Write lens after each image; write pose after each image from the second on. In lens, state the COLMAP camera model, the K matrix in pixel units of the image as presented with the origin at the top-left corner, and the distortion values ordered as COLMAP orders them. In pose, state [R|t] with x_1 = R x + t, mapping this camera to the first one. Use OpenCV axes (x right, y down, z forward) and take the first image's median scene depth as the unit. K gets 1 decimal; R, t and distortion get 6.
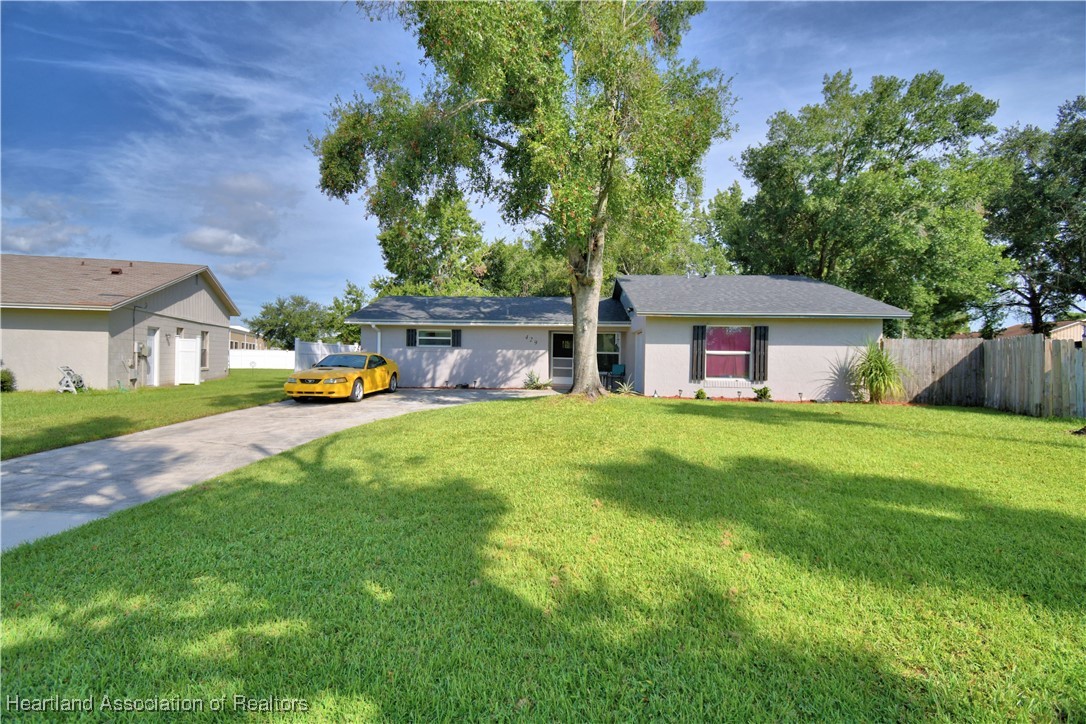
lens RADIAL K [[474.9, 0, 540.9], [0, 474.9, 360.6], [0, 0, 1]] dist [0.023801, -0.026488]
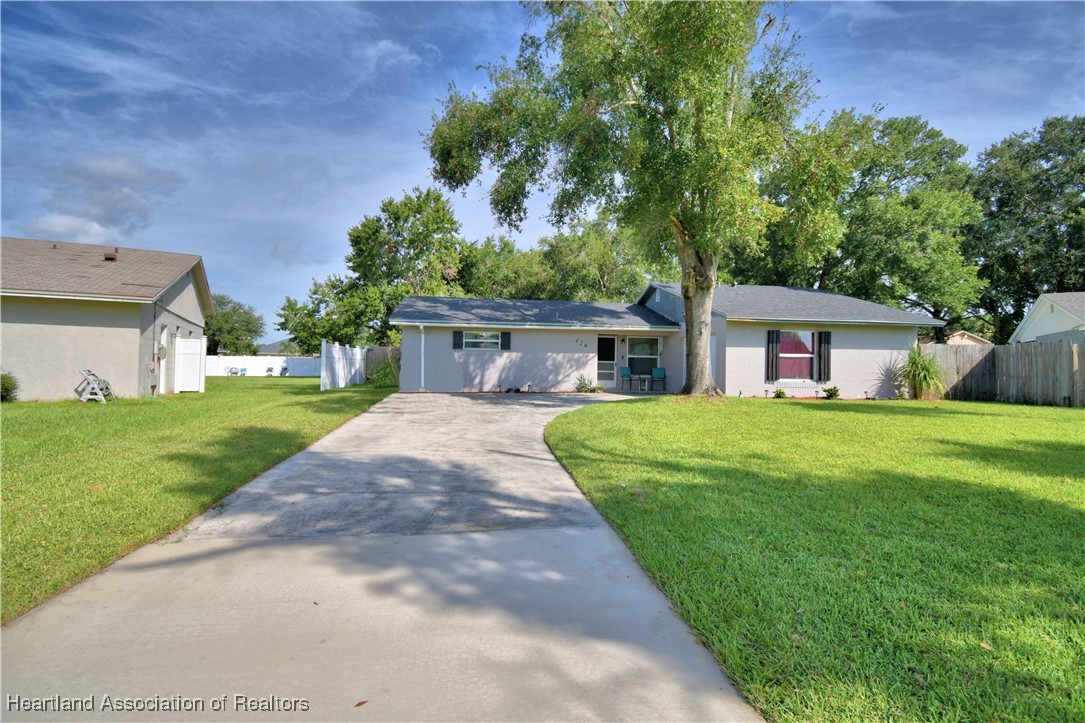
lens RADIAL K [[474.5, 0, 540.4], [0, 474.5, 360.1], [0, 0, 1]] dist [0.023801, -0.026488]
pose [[0.981360, 0.000932, 0.192176, -0.311404], [0.002197, 0.999869, -0.016066, 0.007894], [-0.192165, 0.016189, 0.981229, 0.037196]]
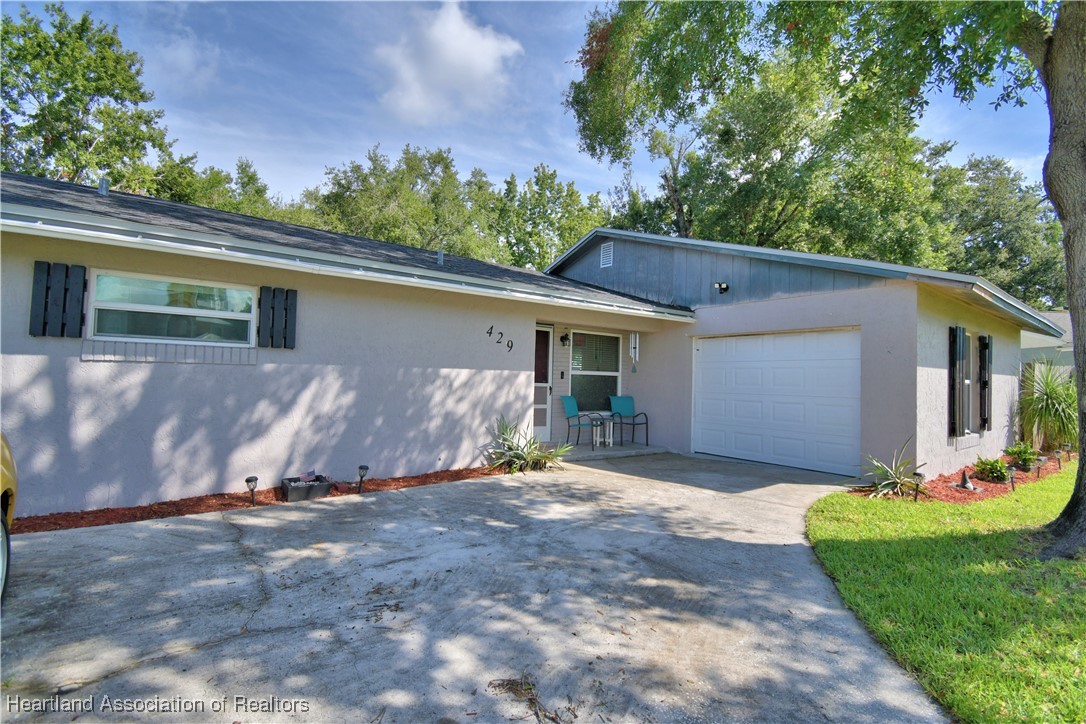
lens RADIAL K [[474.9, 0, 540.9], [0, 474.9, 360.6], [0, 0, 1]] dist [0.023801, -0.026488]
pose [[0.773395, 0.025864, 0.633397, -0.251158], [-0.010850, 0.999561, -0.027568, -0.016602], [-0.633832, 0.014449, 0.773336, 0.713380]]
